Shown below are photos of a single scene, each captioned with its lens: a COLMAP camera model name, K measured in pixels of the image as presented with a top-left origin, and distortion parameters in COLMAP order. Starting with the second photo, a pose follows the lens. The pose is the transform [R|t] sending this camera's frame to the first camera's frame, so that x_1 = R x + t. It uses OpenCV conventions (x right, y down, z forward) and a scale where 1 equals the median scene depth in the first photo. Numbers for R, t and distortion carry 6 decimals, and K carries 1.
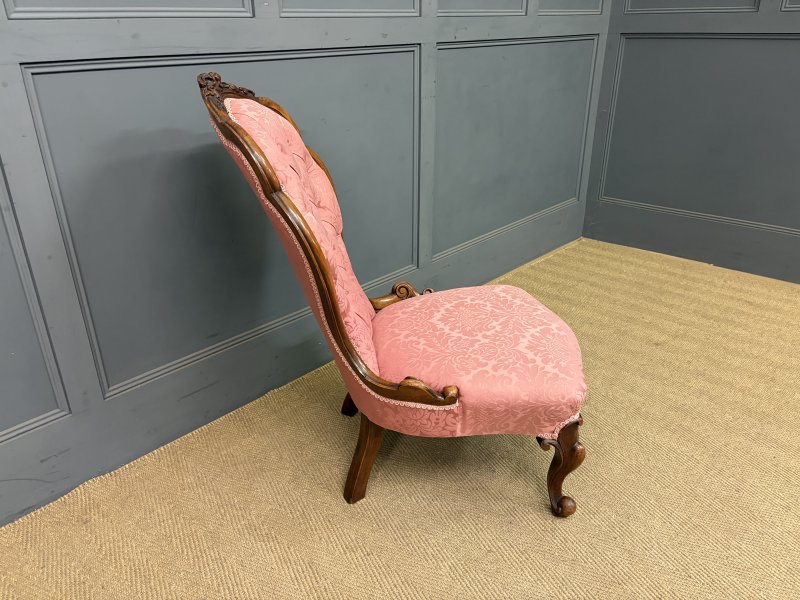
lens RADIAL K [[610.9, 0, 400.2], [0, 610.9, 303.7], [0, 0, 1]] dist [0.058417, -0.069666]
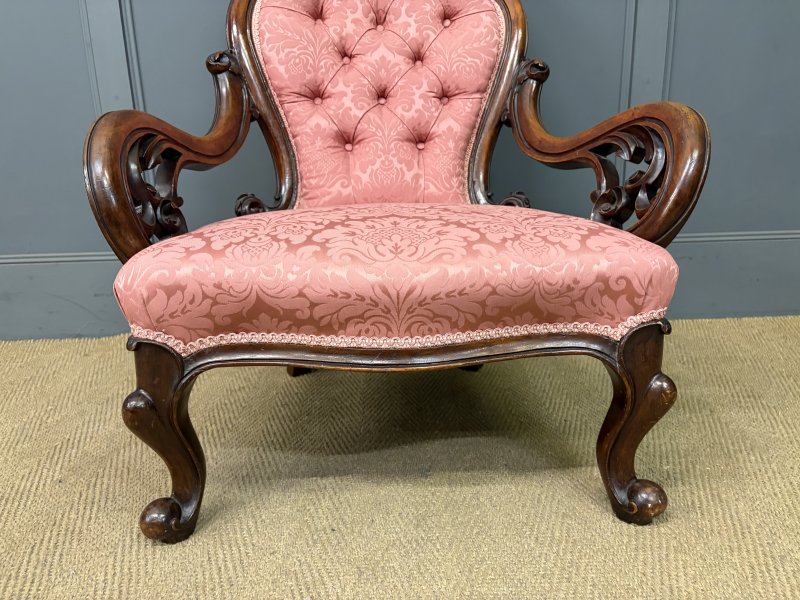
lens RADIAL K [[610.9, 0, 401.3], [0, 610.9, 302.9], [0, 0, 1]] dist [0.058417, -0.069666]
pose [[0.694120, 0.173957, -0.698525, 0.528985], [-0.281883, 0.958556, -0.041391, 0.152653], [0.662374, 0.225632, 0.714388, 0.556142]]
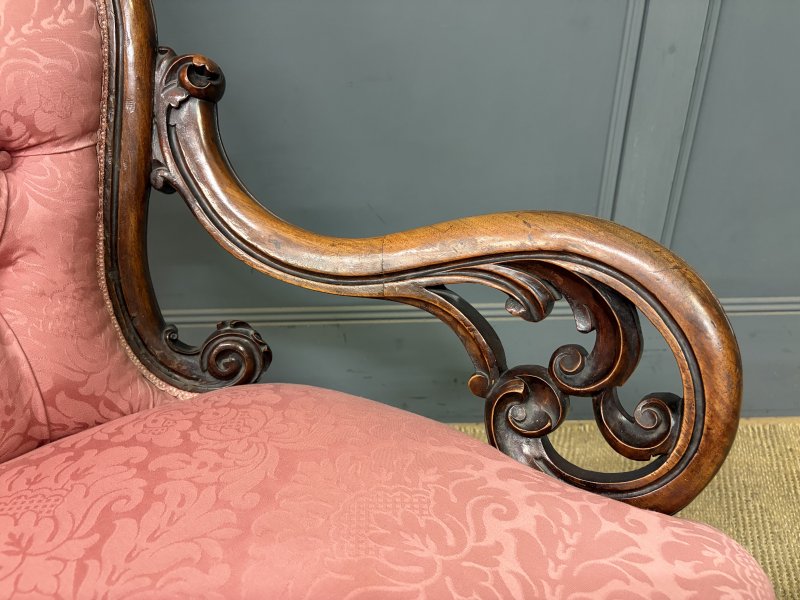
lens RADIAL K [[610.9, 0, 401.4], [0, 610.9, 298.6], [0, 0, 1]] dist [0.058417, -0.069666]
pose [[0.690519, 0.334571, -0.641285, 0.306230], [-0.296798, 0.939576, 0.170610, -0.152565], [0.659617, 0.072523, 0.748095, 0.904964]]
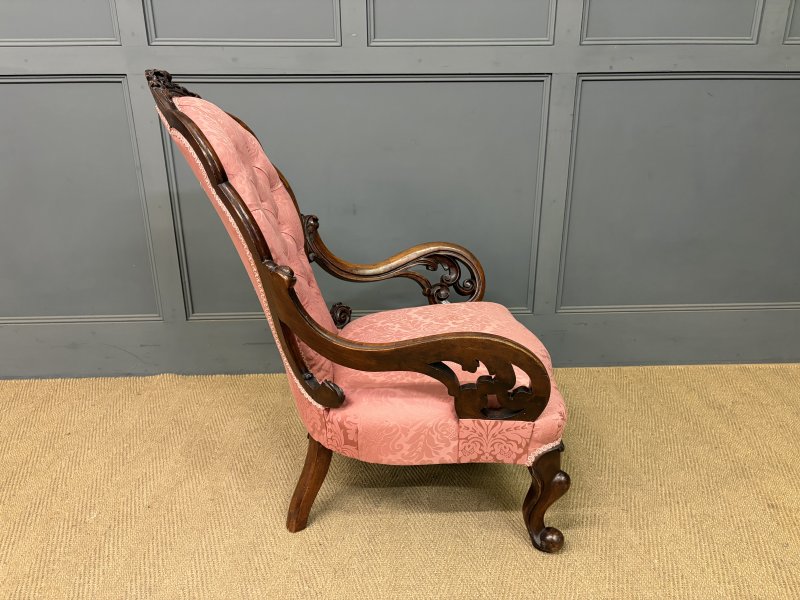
lens RADIAL K [[610.9, 0, 400.4], [0, 610.9, 301.4], [0, 0, 1]] dist [0.058417, -0.069666]
pose [[0.706558, 0.241254, -0.665261, 0.750167], [-0.297844, 0.954153, 0.029685, -0.065733], [0.641922, 0.177170, 0.746021, 0.279264]]
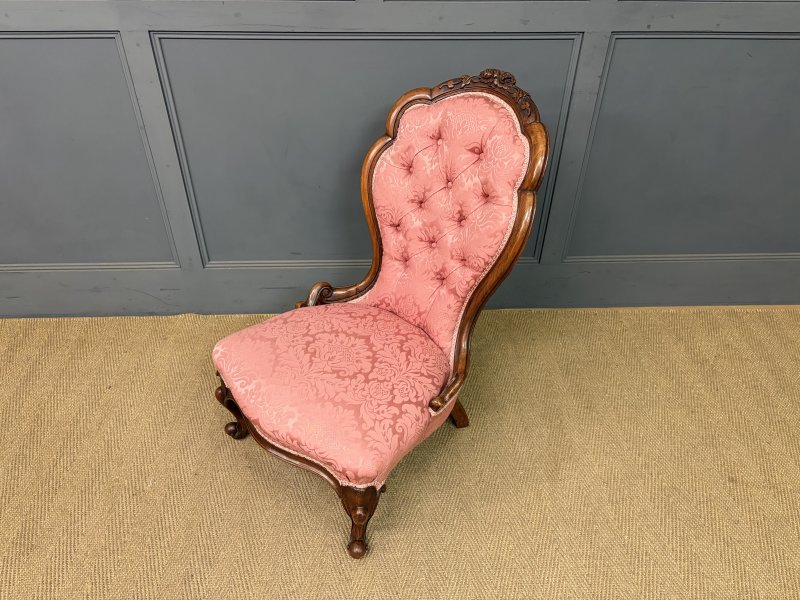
lens RADIAL K [[610.9, 0, 399.7], [0, 610.9, 300.8], [0, 0, 1]] dist [0.058417, -0.069666]
pose [[0.708669, 0.447579, -0.545400, 0.634626], [-0.312656, 0.892199, 0.325926, -0.374339], [0.632483, -0.060451, 0.772212, 0.195172]]
